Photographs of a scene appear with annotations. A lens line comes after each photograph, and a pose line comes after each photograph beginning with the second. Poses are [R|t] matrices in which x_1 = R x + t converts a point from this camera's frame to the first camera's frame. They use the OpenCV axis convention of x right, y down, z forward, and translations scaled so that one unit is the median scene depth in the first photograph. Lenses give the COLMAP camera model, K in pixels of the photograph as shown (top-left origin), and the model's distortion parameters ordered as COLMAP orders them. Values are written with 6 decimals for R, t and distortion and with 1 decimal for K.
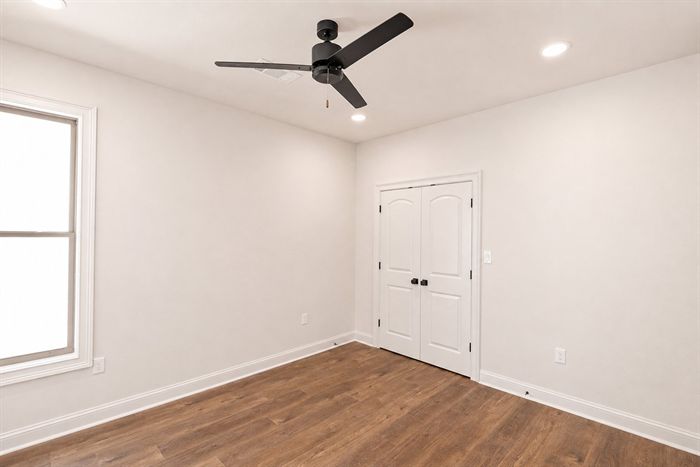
lens RADIAL K [[318.2, 0, 351.0], [0, 318.2, 235.7], [0, 0, 1]] dist [-0.002502, -0.000840]
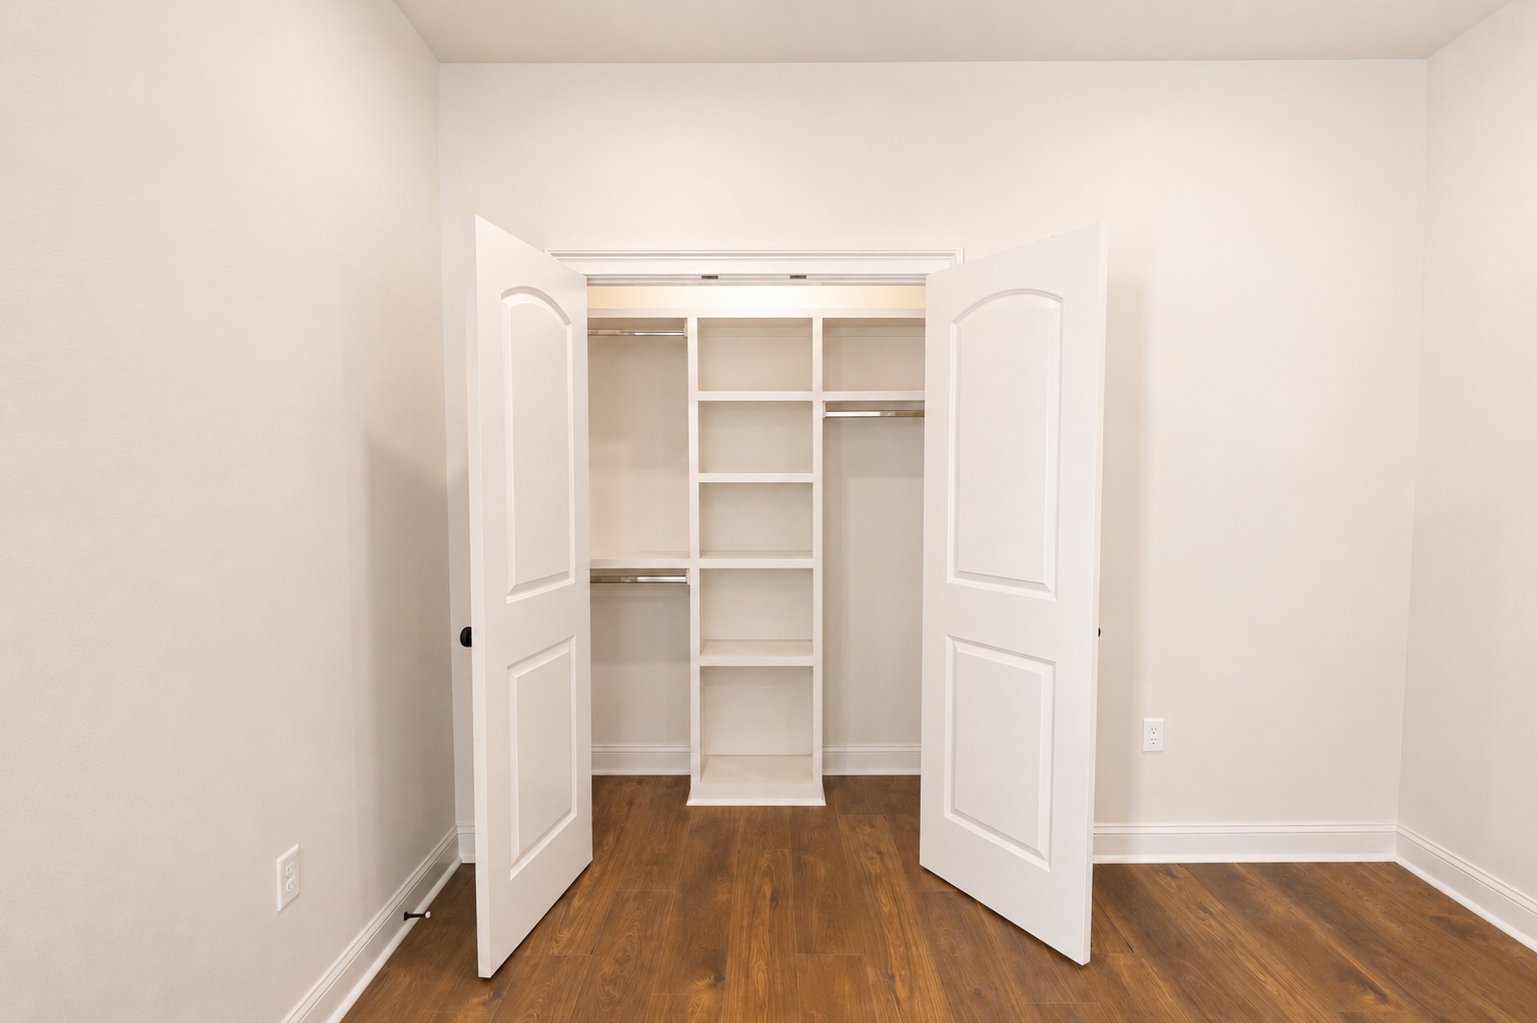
lens RADIAL K [[698.7, 0, 794.9], [0, 698.7, 511.0], [0, 0, 1]] dist [-0.002502, -0.000840]
pose [[0.698496, -0.049633, 0.713891, -0.468598], [-0.005531, 0.997188, 0.074741, 0.029574], [-0.715593, -0.056155, 0.696257, 1.086501]]
